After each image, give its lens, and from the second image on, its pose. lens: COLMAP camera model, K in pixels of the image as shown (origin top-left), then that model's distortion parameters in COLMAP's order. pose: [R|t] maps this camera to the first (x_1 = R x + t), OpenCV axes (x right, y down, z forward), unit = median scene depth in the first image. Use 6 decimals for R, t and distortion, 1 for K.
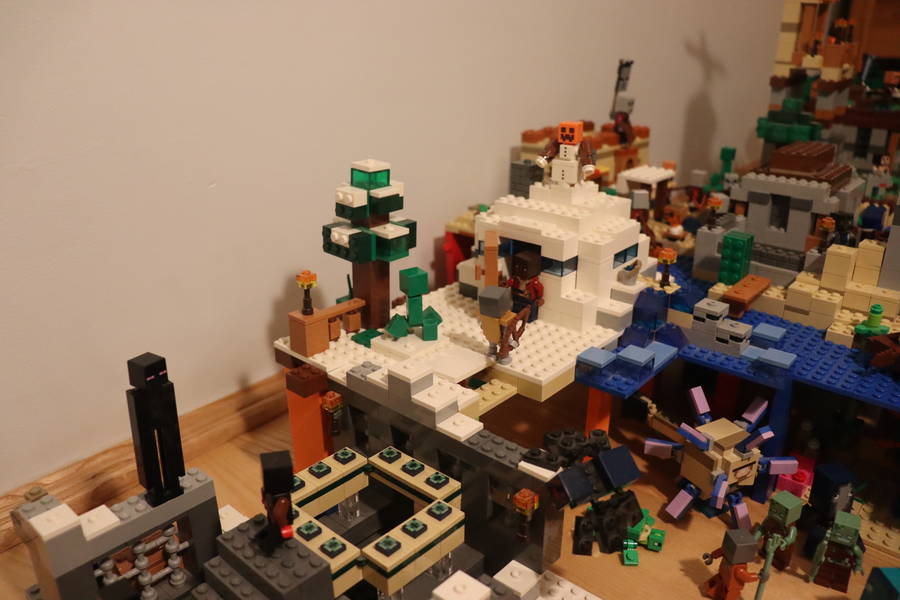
lens RADIAL K [[720.3, 0, 438.1], [0, 720.3, 301.2], [0, 0, 1]] dist [-0.173894, 0.114050]
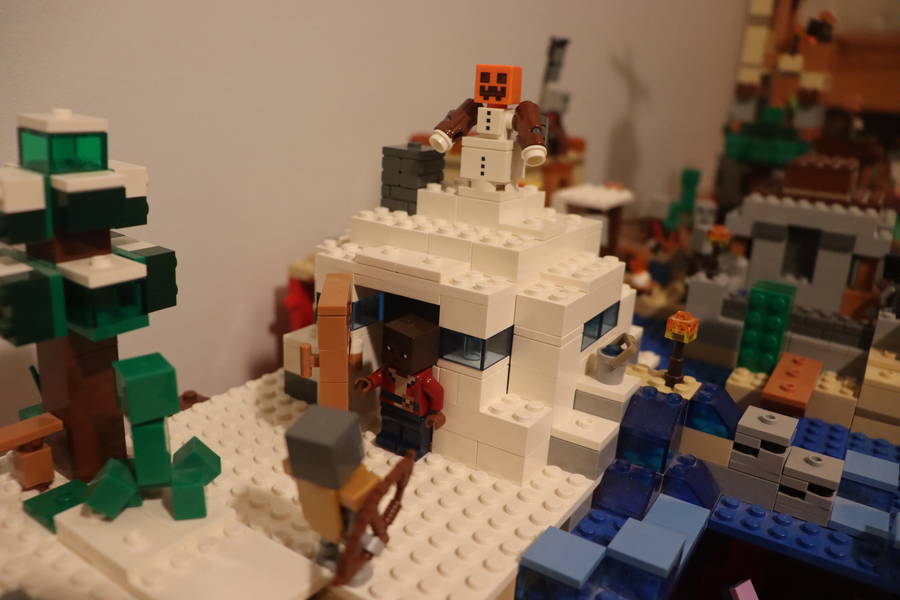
lens RADIAL K [[720.3, 0, 438.1], [0, 720.3, 301.2], [0, 0, 1]] dist [-0.173894, 0.114050]
pose [[0.988704, 0.012715, 0.149342, 0.069172], [-0.002188, 0.997514, -0.070440, -0.045459], [-0.149866, 0.069318, 0.986273, 0.512808]]
